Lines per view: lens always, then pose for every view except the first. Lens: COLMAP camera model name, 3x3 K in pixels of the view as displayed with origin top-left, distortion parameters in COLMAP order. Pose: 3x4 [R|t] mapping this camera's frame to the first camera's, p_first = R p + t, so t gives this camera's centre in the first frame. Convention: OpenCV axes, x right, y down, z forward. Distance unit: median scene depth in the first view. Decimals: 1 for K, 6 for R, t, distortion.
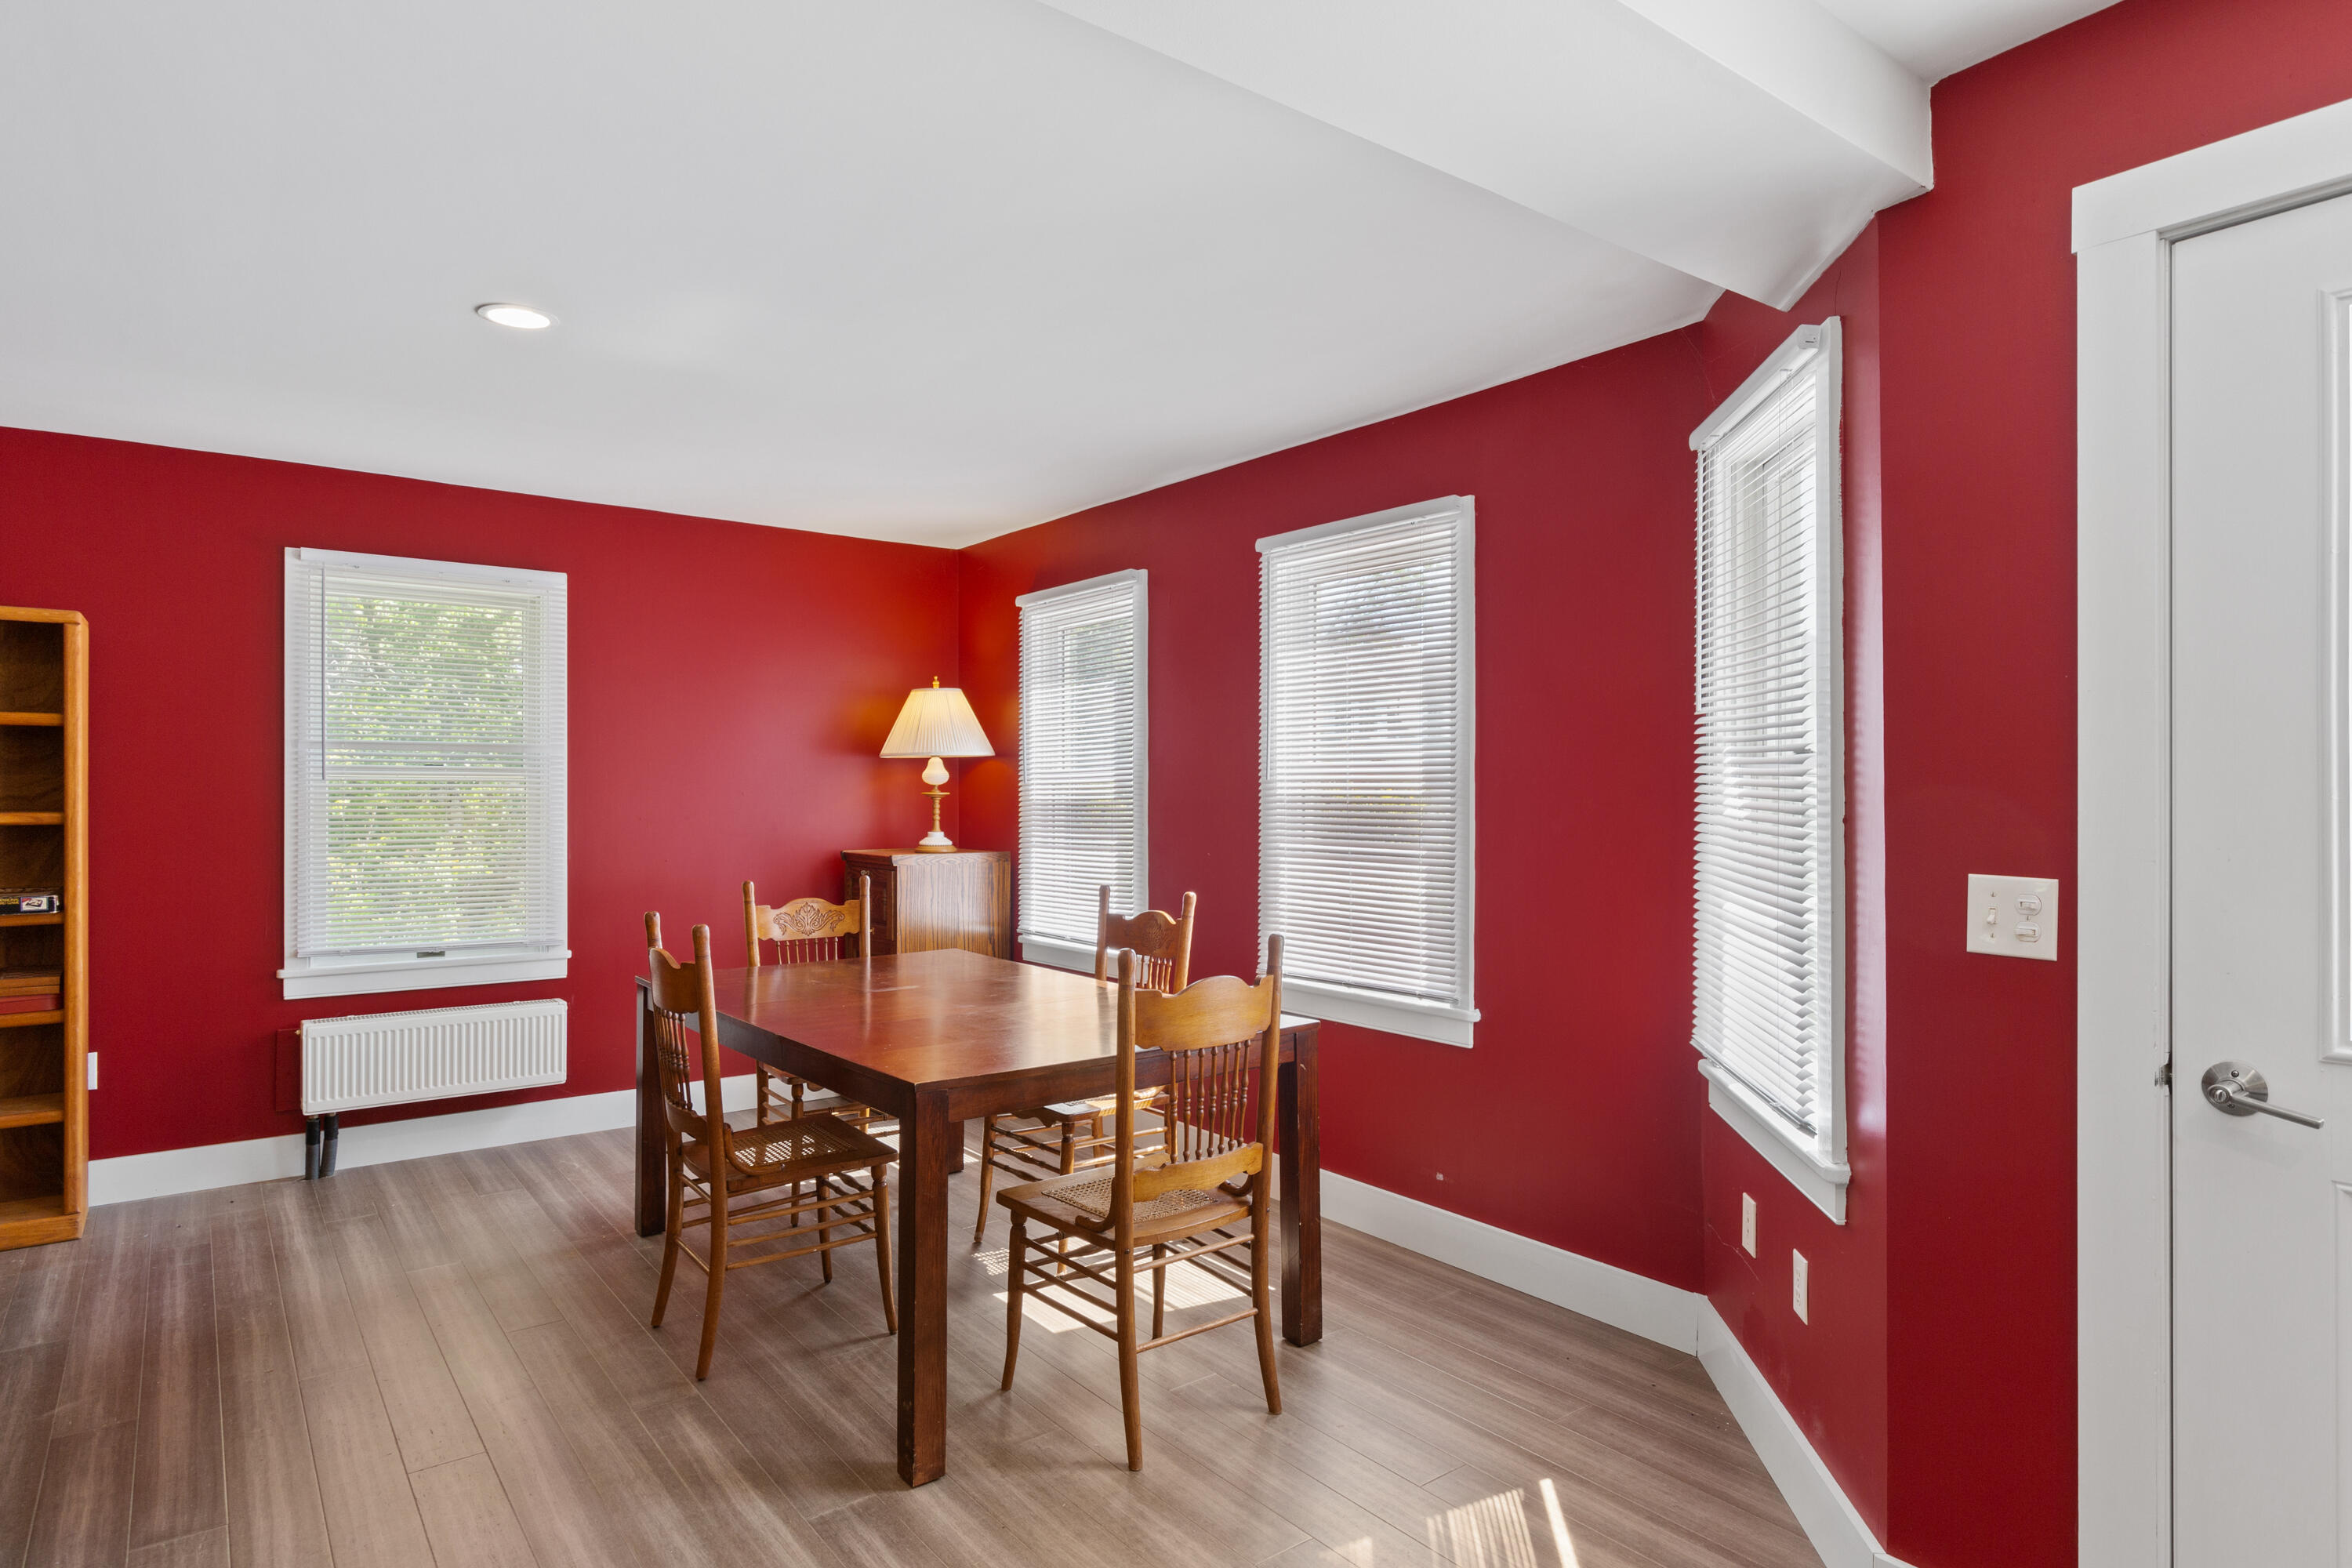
lens RADIAL K [[1291.1, 0, 1176.7], [0, 1291.1, 793.3], [0, 0, 1]] dist [-0.006025, 0.004306]
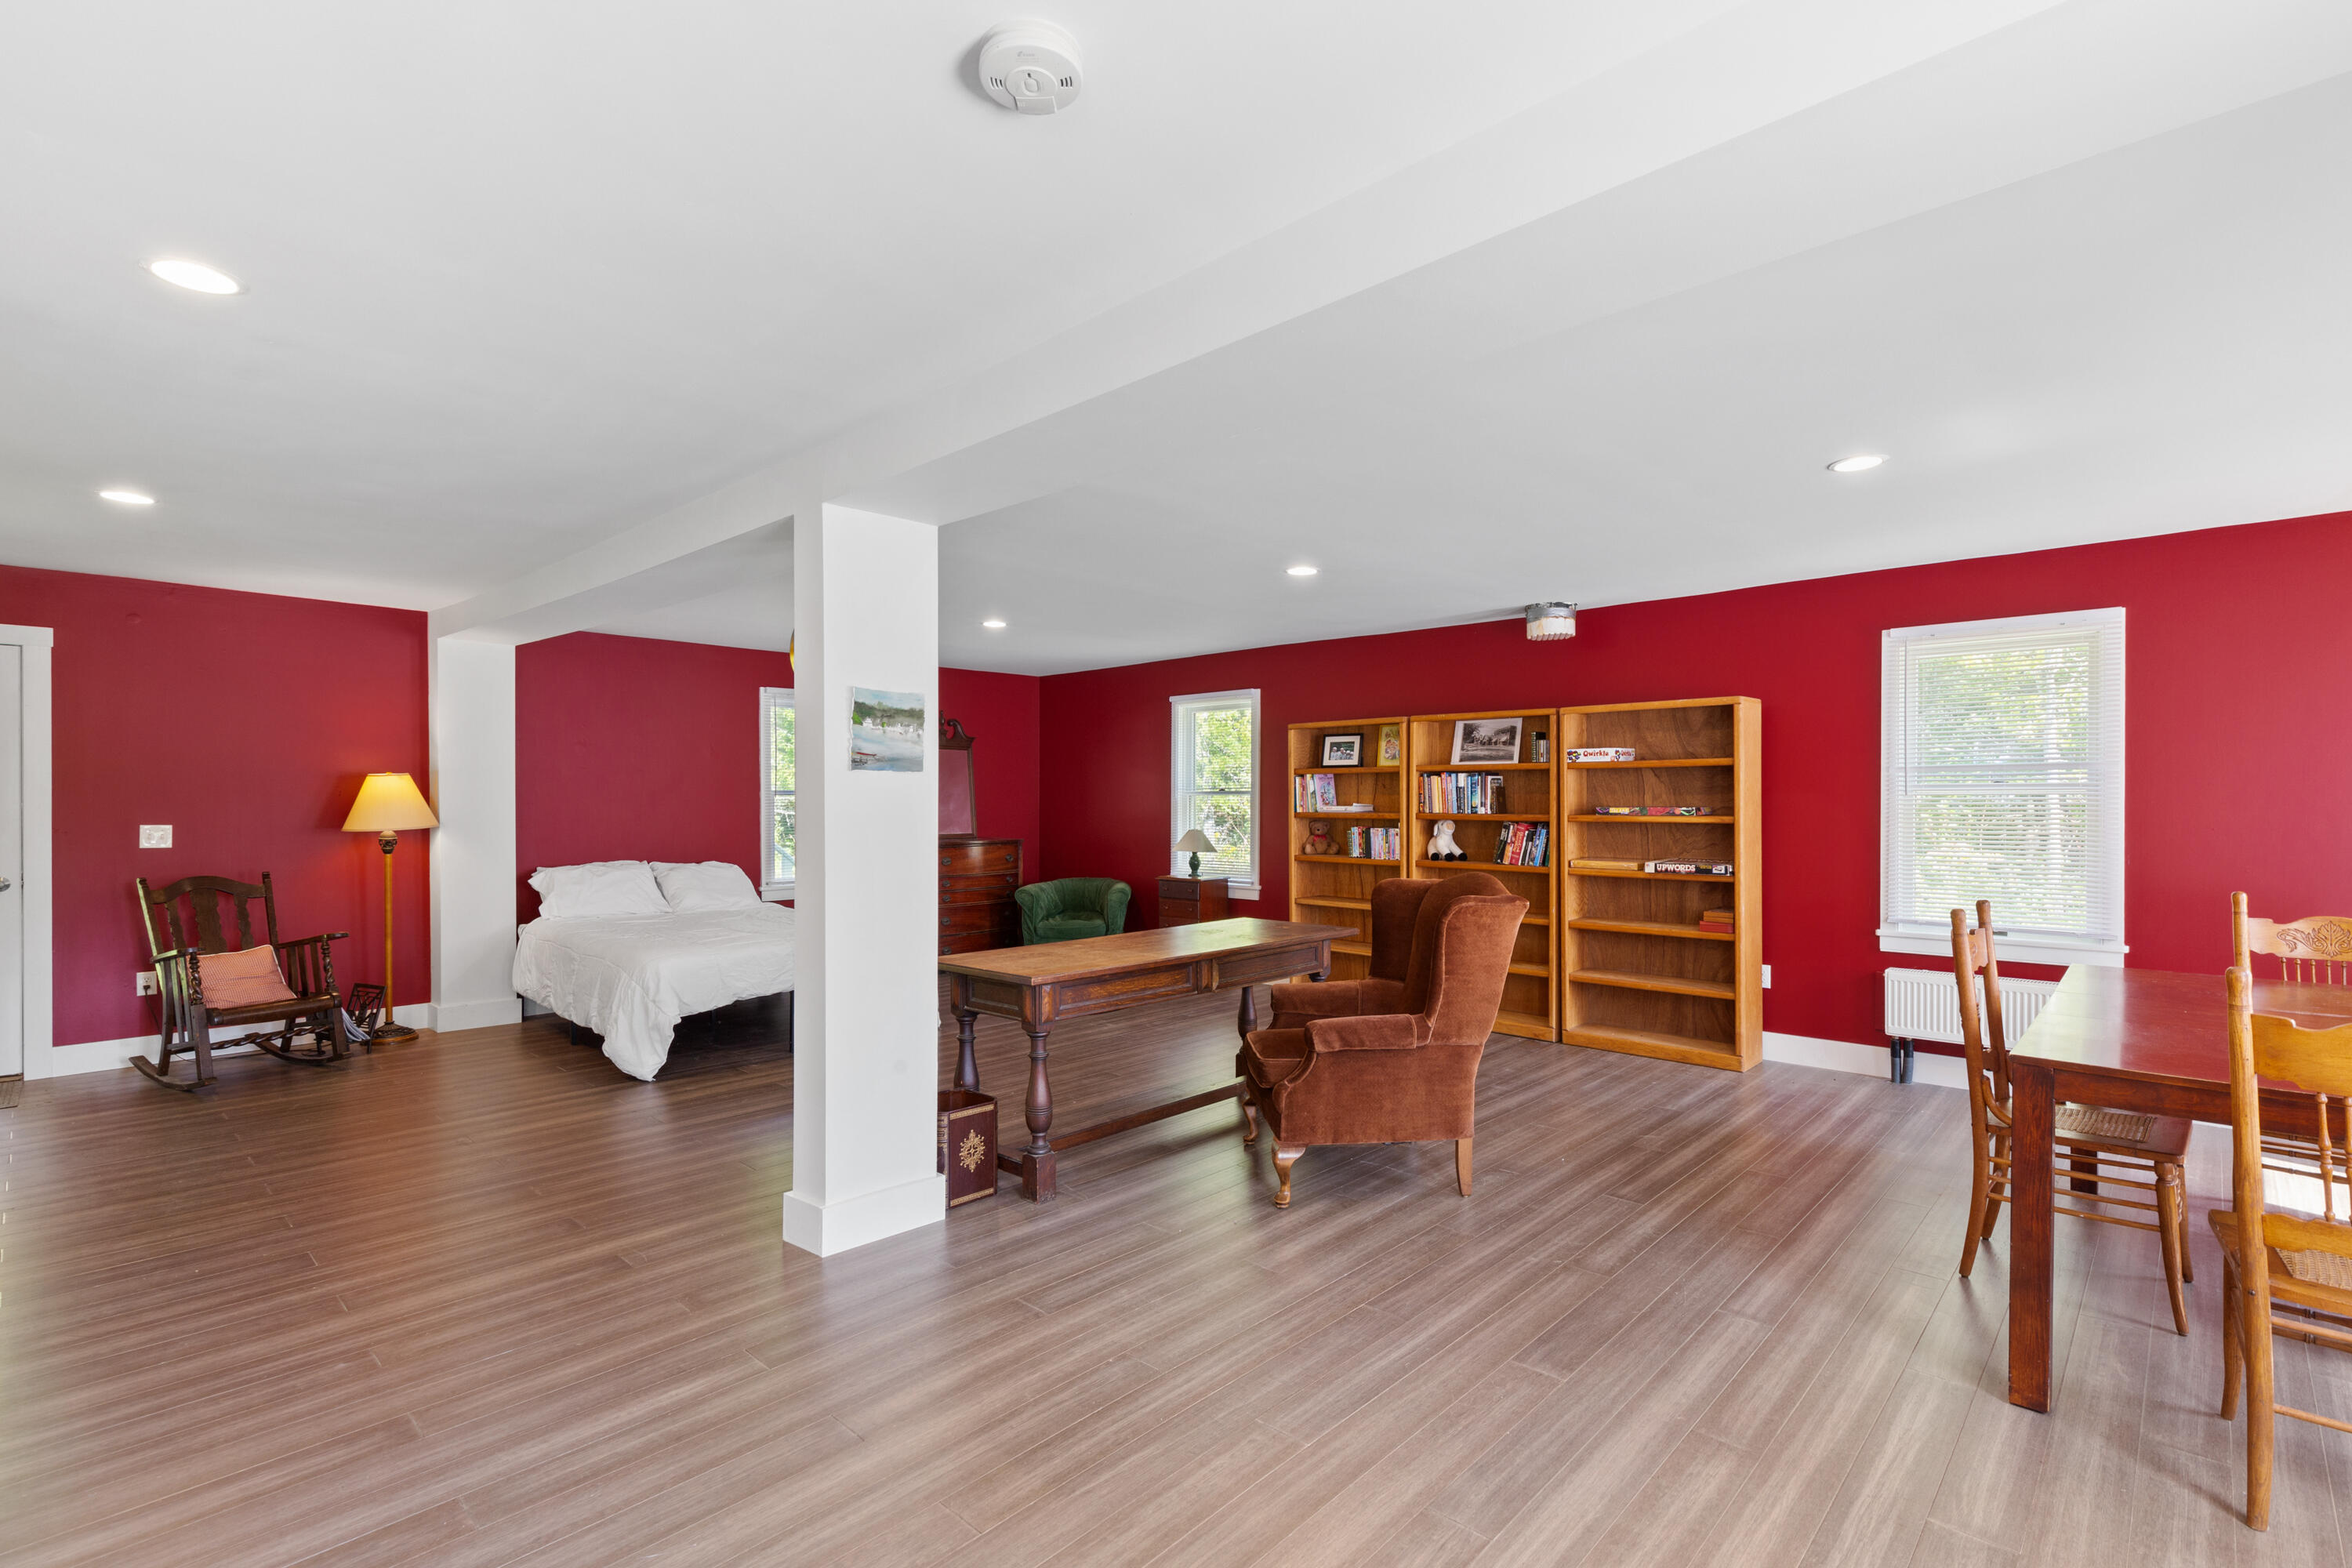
lens RADIAL K [[1067.7, 0, 1196.4], [0, 1067.7, 800.5], [0, 0, 1]] dist [-0.003797, -0.000009]
pose [[0.159382, -0.006611, -0.987195, 0.363804], [-0.001262, 0.999975, -0.006901, 0.004352], [0.987216, 0.002345, 0.159370, 0.076058]]
